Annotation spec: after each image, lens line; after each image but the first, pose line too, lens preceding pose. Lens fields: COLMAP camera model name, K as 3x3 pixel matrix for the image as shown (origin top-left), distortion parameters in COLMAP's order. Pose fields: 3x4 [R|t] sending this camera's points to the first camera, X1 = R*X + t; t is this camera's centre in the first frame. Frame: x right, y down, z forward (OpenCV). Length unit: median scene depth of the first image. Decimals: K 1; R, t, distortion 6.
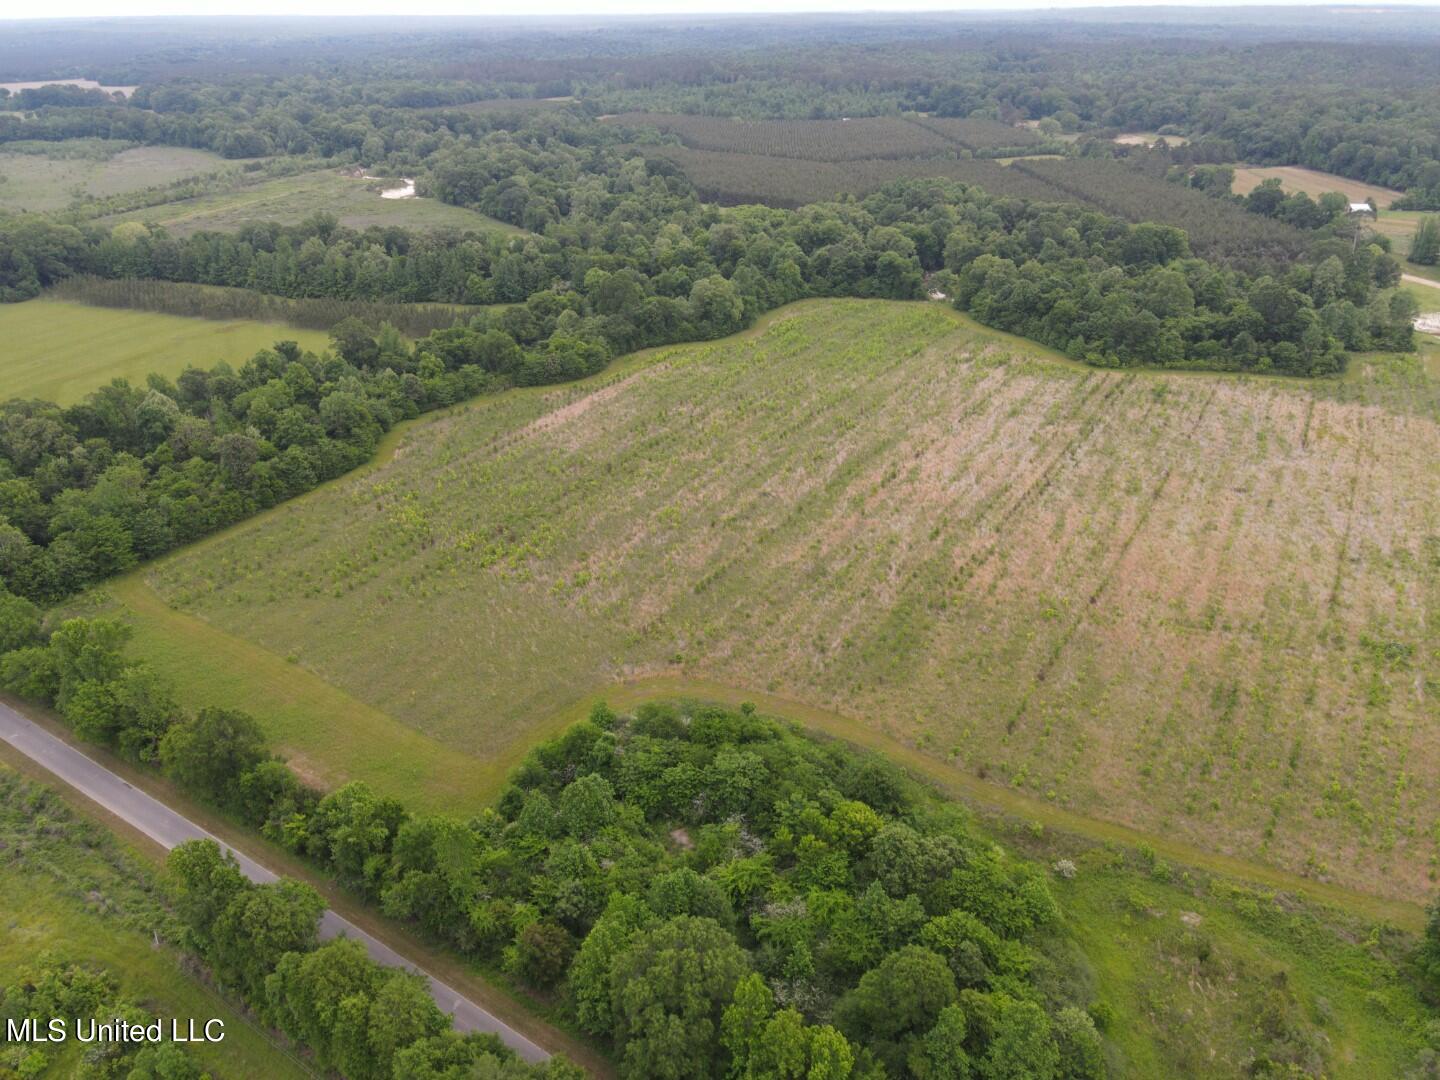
lens RADIAL K [[1046.3, 0, 728.8], [0, 1046.3, 531.6], [0, 0, 1]] dist [0.017828, 0.001446]
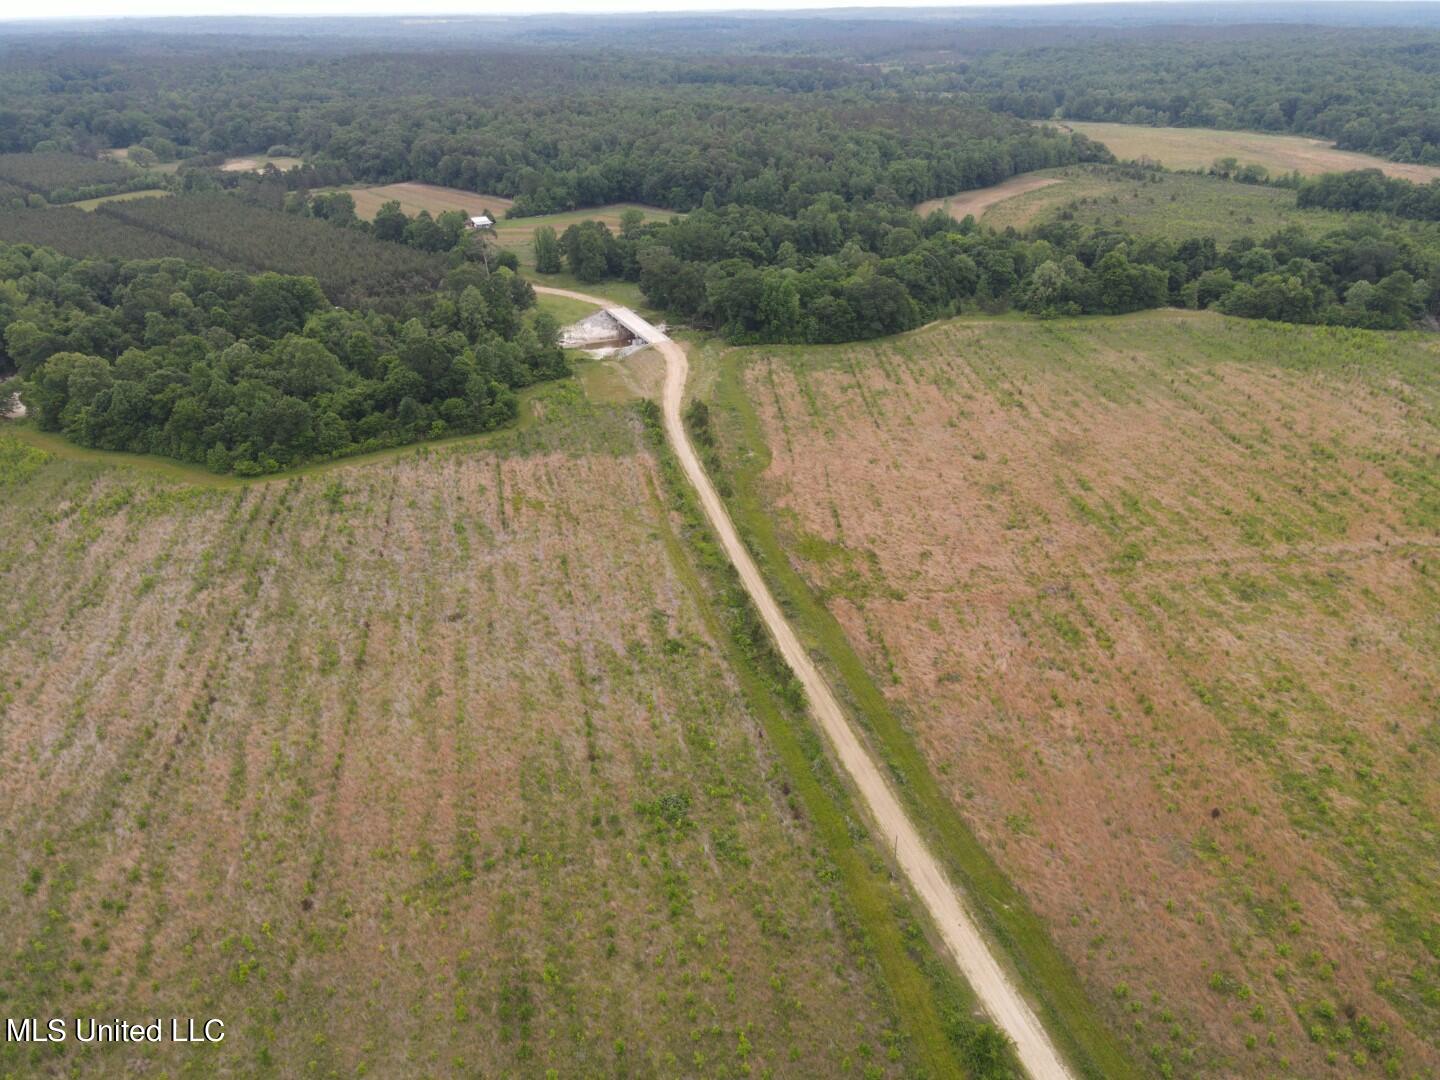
lens RADIAL K [[1046.3, 0, 713.8], [0, 1046.3, 540.1], [0, 0, 1]] dist [0.017828, 0.001446]
pose [[0.744374, -0.299713, 0.596724, 0.122721], [0.300604, 0.948350, 0.101339, -0.087483], [-0.596276, 0.103943, 0.796022, 0.162731]]
